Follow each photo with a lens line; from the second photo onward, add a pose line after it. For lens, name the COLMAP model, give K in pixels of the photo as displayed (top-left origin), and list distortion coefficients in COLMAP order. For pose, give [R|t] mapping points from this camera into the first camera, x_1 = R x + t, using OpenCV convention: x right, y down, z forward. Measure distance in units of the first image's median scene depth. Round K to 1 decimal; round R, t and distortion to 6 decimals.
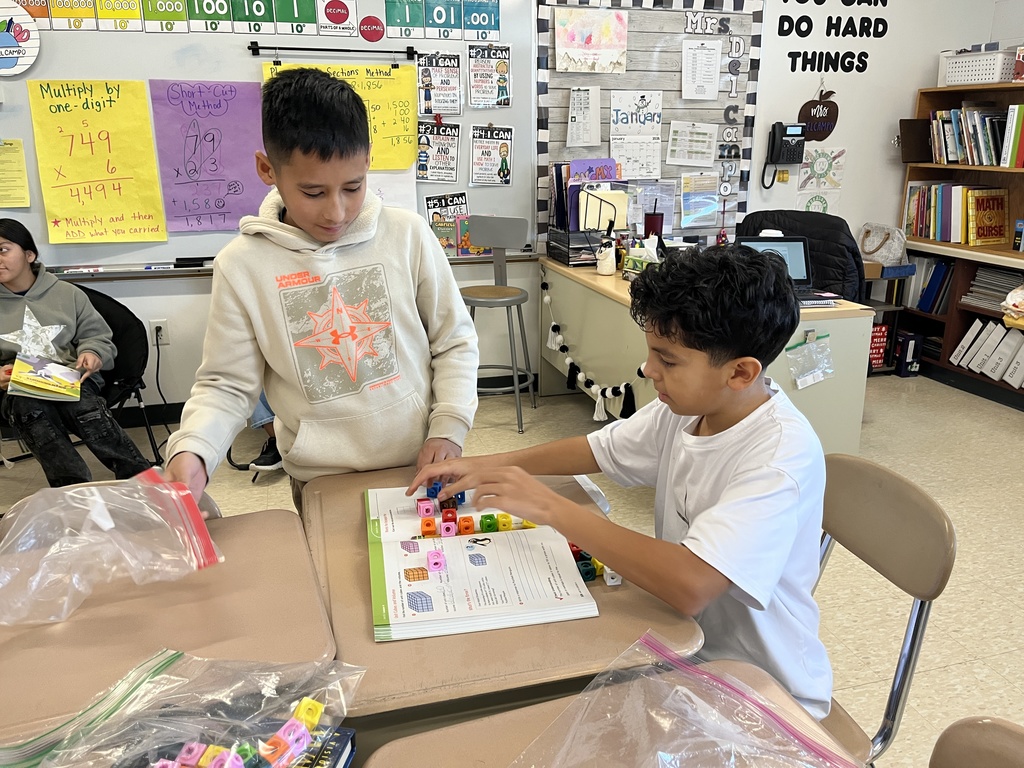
lens RADIAL K [[790.6, 0, 517.2], [0, 790.6, 374.6], [0, 0, 1]] dist [0.071686, -0.077397]
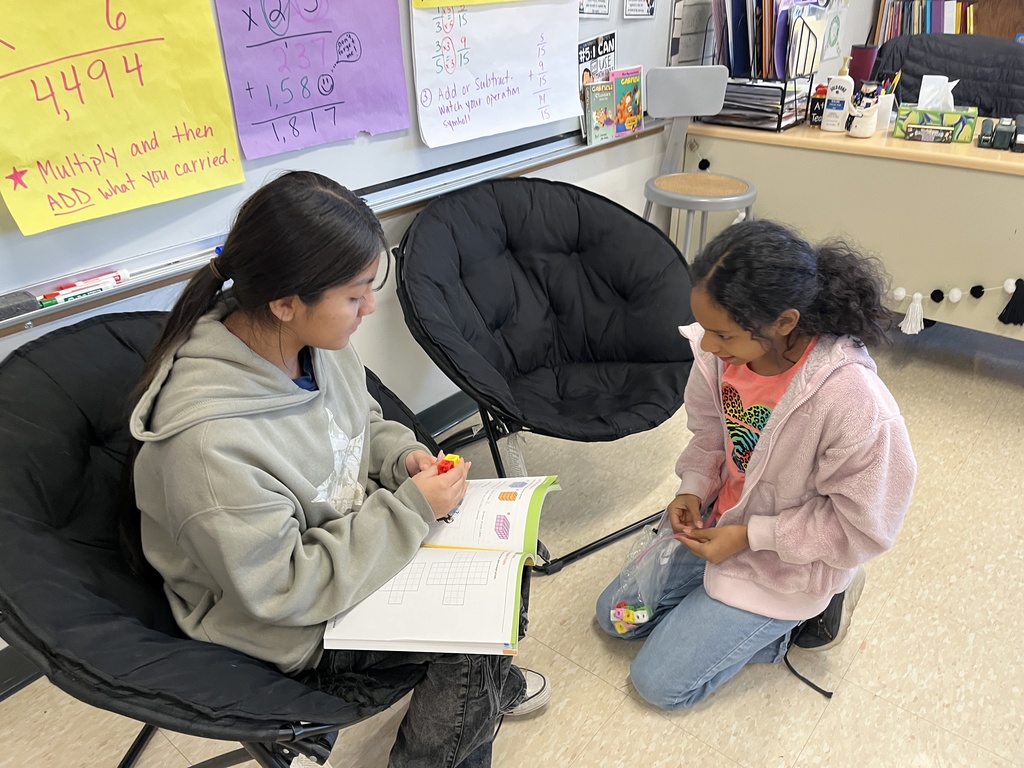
lens RADIAL K [[790.6, 0, 549.2], [0, 790.6, 382.5], [0, 0, 1]] dist [0.071686, -0.077397]
pose [[0.815035, -0.278503, 0.508089, -0.510402], [0.177148, 0.954690, 0.239137, -0.124066], [-0.551668, -0.104898, 0.827441, 0.470092]]
